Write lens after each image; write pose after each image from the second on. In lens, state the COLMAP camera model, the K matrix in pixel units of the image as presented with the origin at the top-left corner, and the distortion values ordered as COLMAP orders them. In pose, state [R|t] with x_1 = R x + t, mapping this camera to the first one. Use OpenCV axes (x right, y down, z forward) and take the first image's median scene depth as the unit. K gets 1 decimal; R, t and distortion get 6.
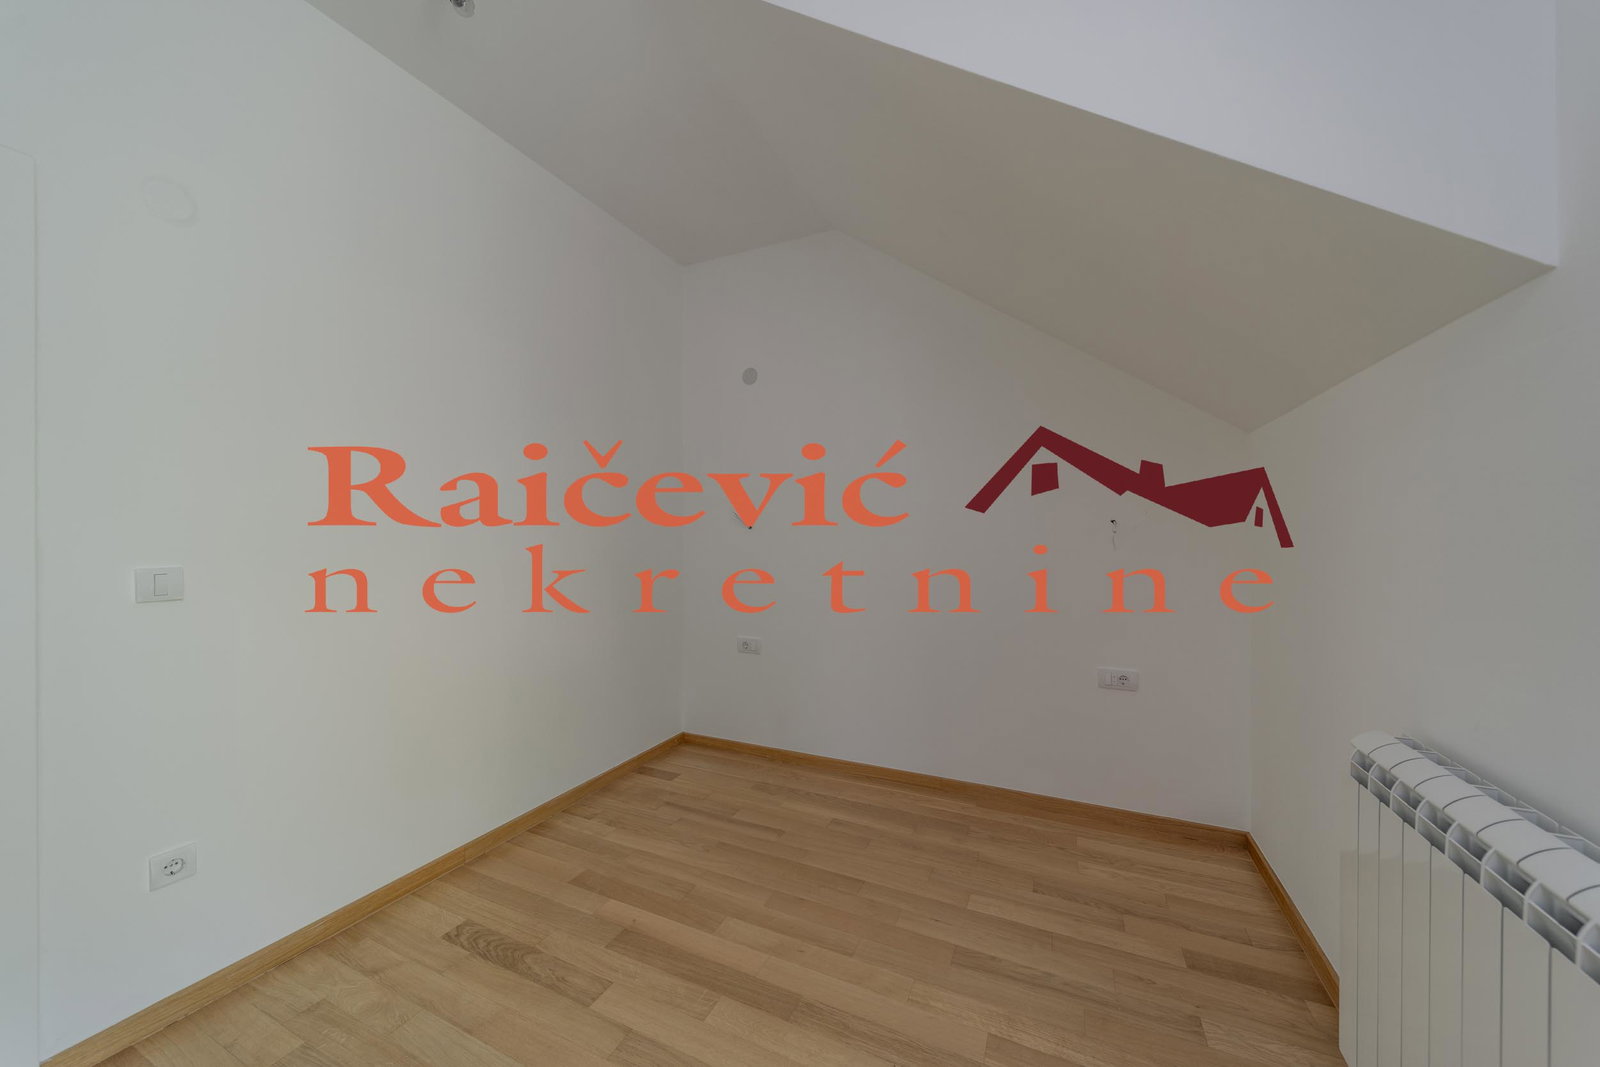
lens RADIAL K [[567.6, 0, 788.0], [0, 567.6, 542.4], [0, 0, 1]] dist [-0.001759, -0.000331]
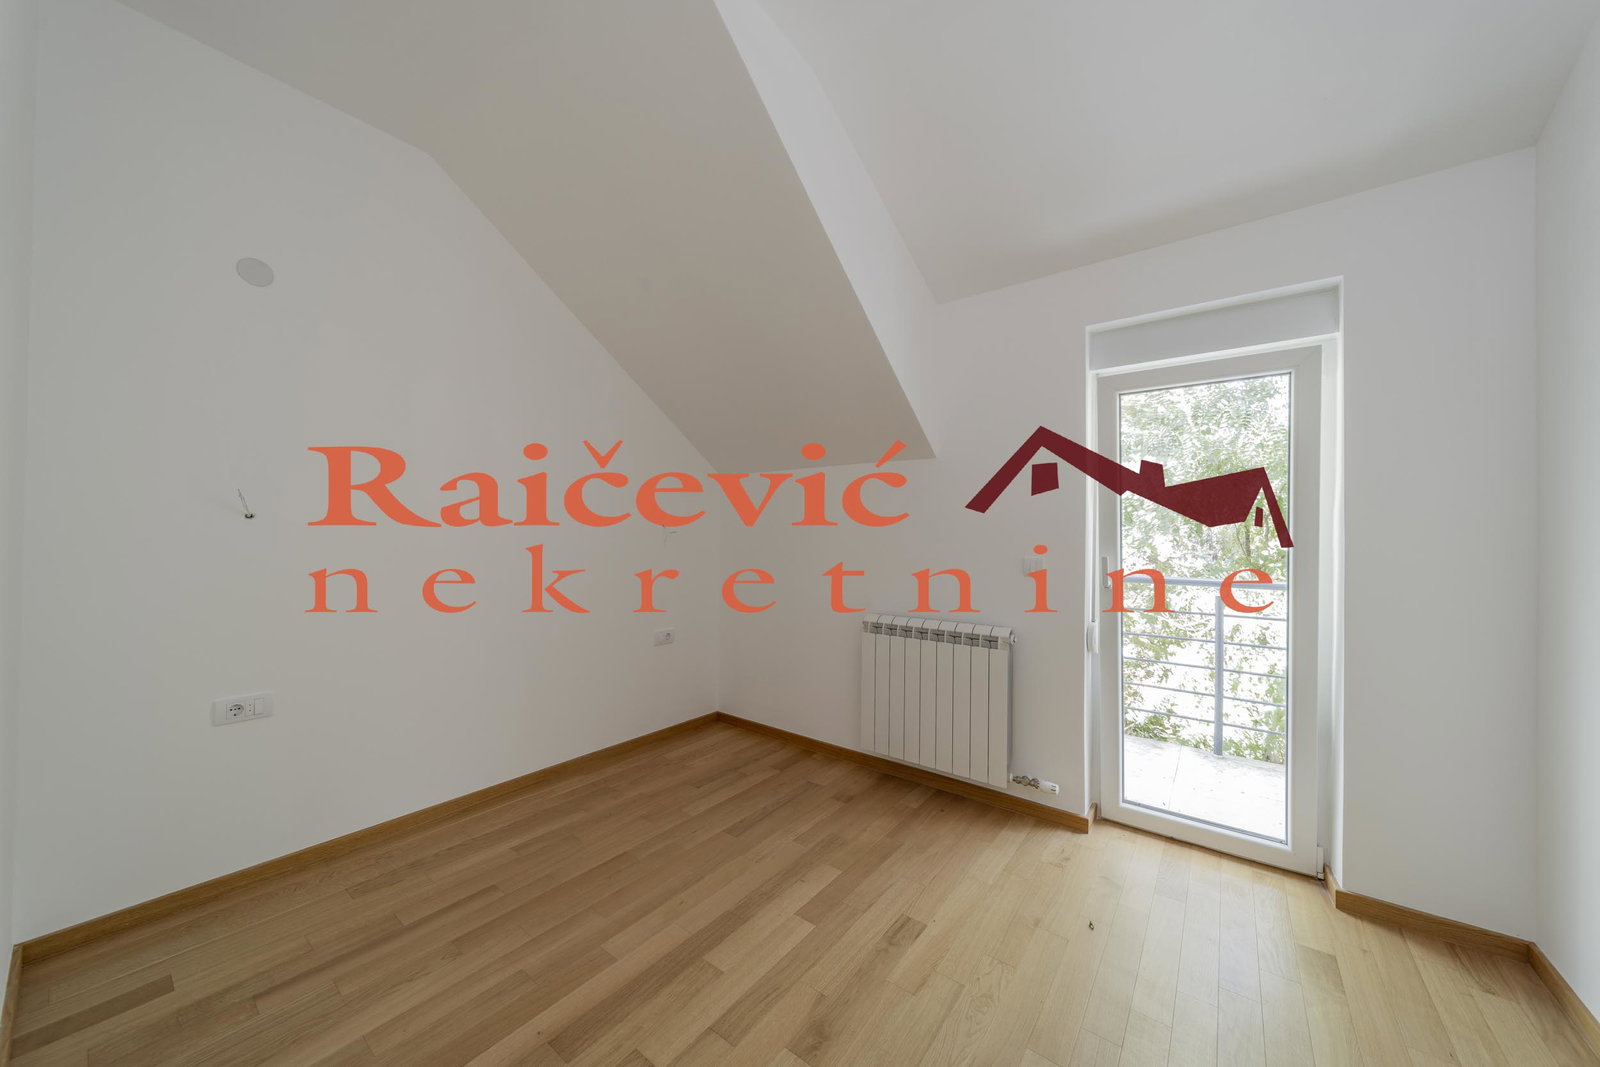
lens RADIAL K [[564.3, 0, 807.3], [0, 564.3, 536.9], [0, 0, 1]] dist [-0.001132, -0.000263]
pose [[0.195484, 0.003979, 0.980699, -0.857388], [0.003790, 0.999981, -0.004813, 0.001915], [-0.980700, 0.004658, 0.195465, 0.445732]]
